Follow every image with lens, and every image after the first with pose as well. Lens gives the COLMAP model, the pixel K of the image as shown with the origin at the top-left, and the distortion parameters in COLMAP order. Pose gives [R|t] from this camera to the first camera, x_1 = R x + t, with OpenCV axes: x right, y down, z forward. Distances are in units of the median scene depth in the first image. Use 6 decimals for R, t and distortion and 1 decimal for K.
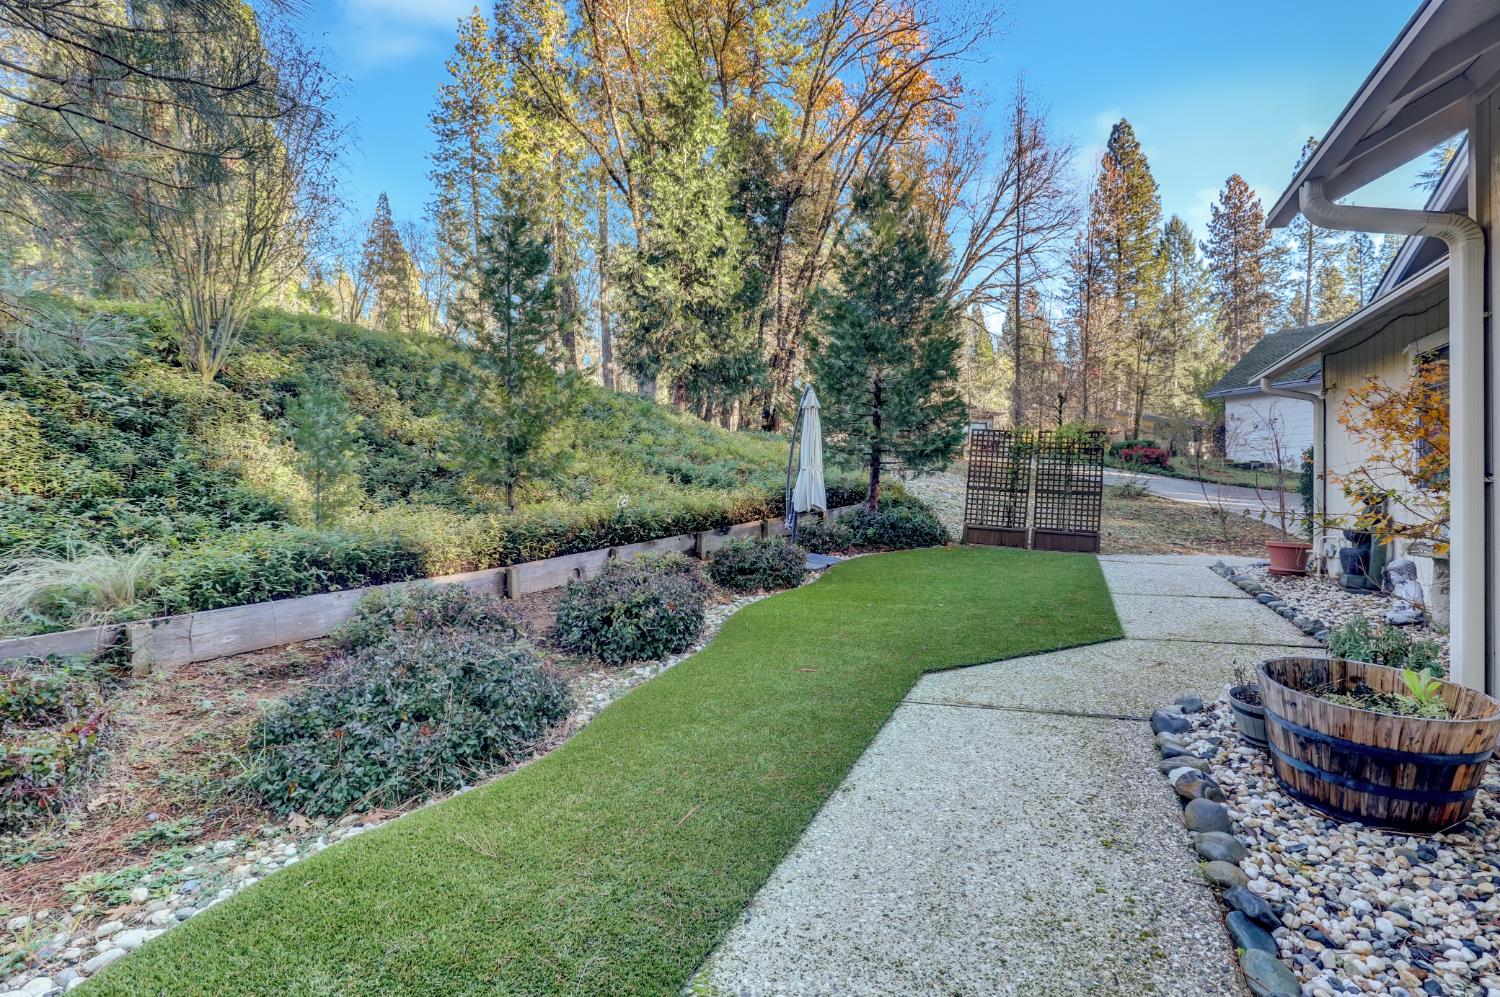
lens RADIAL K [[693.4, 0, 755.8], [0, 693.4, 494.3], [0, 0, 1]] dist [-0.020406, 0.005831]
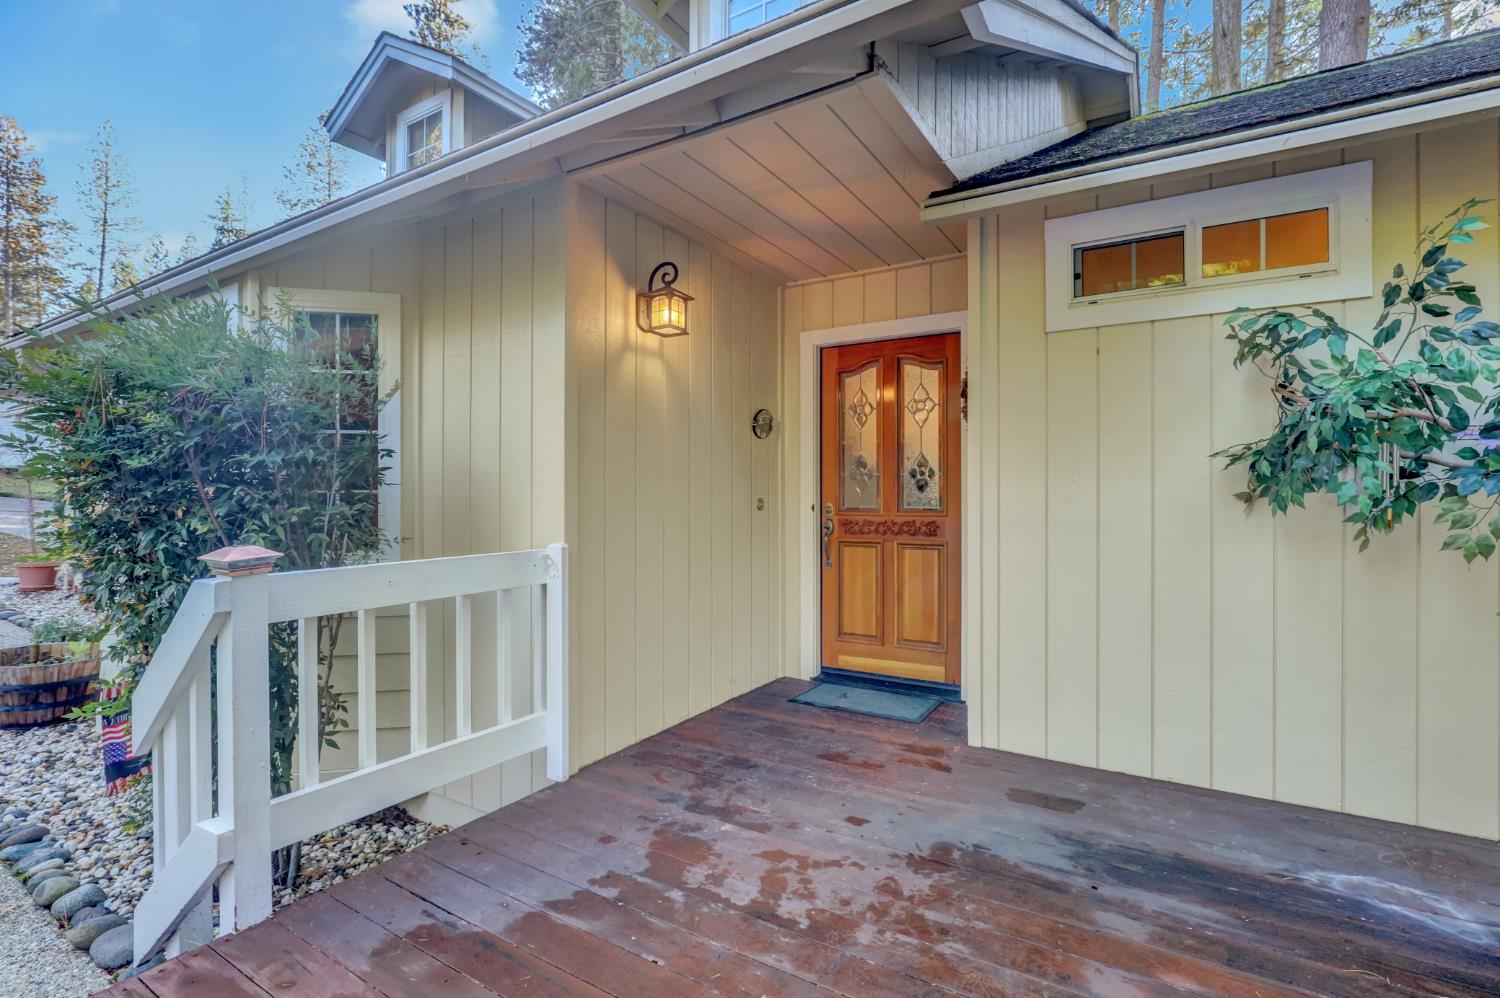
lens RADIAL K [[693.4, 0, 751.1], [0, 693.4, 496.8], [0, 0, 1]] dist [-0.020406, 0.005831]
pose [[0.131478, 0.002019, 0.991317, -0.162047], [-0.005053, 0.999986, -0.001366, -0.035732], [-0.991306, -0.004830, 0.131486, -0.268812]]
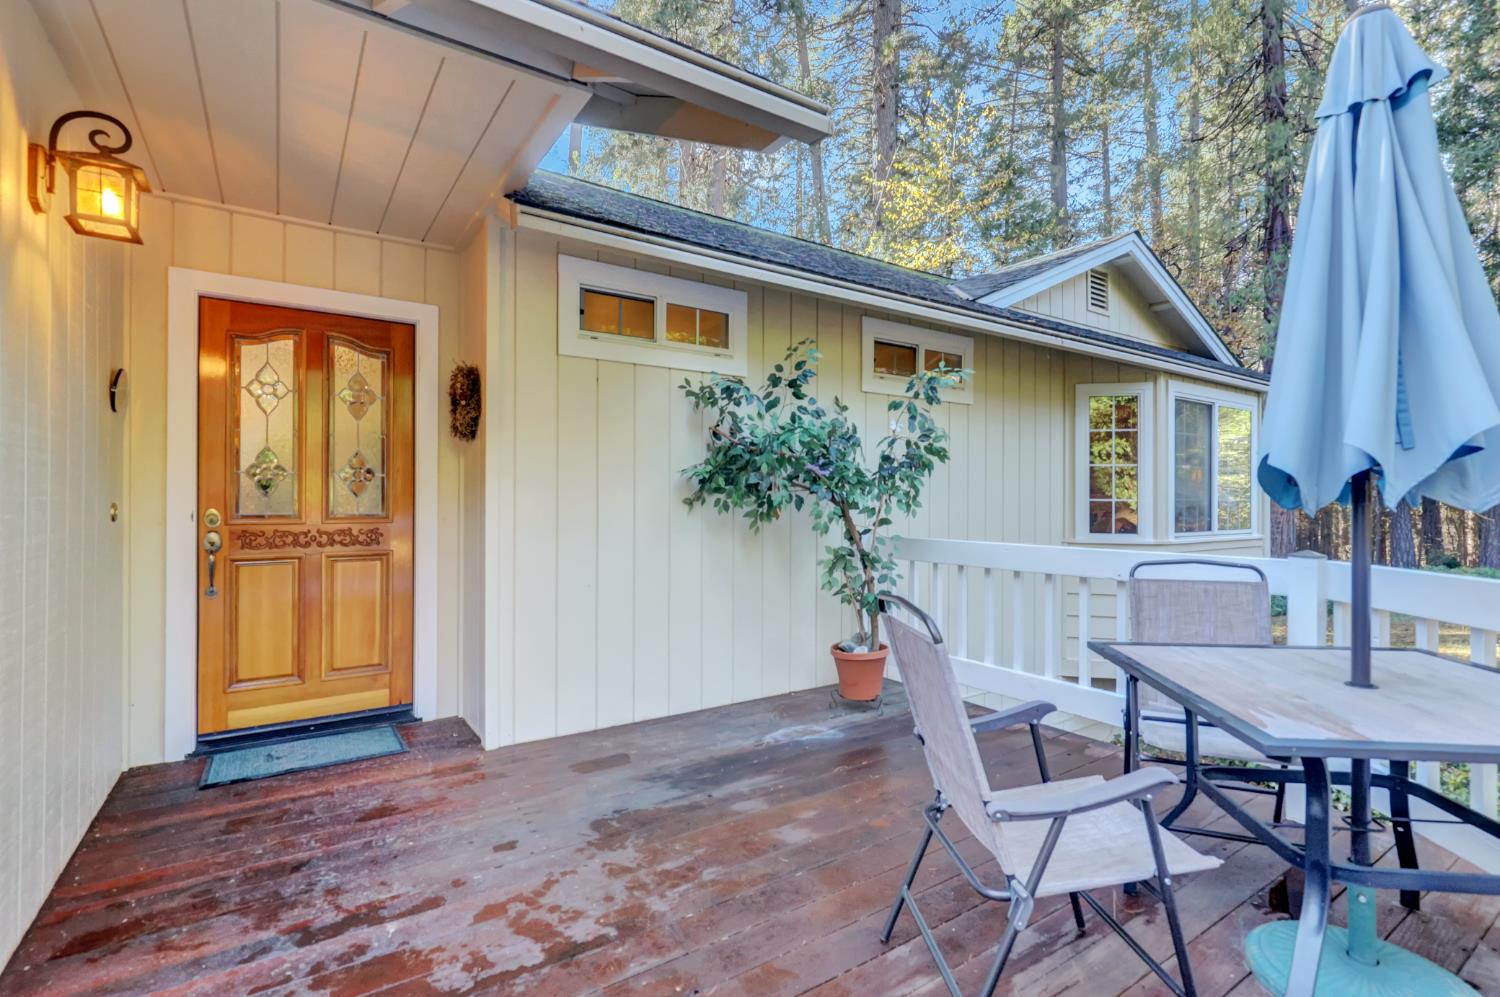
lens RADIAL K [[693.4, 0, 762.9], [0, 693.4, 496.9], [0, 0, 1]] dist [-0.020406, 0.005831]
pose [[-0.852082, 0.003645, 0.523396, -0.109549], [-0.002247, 0.999941, -0.010621, -0.035591], [-0.523404, -0.010226, -0.852023, -0.127499]]
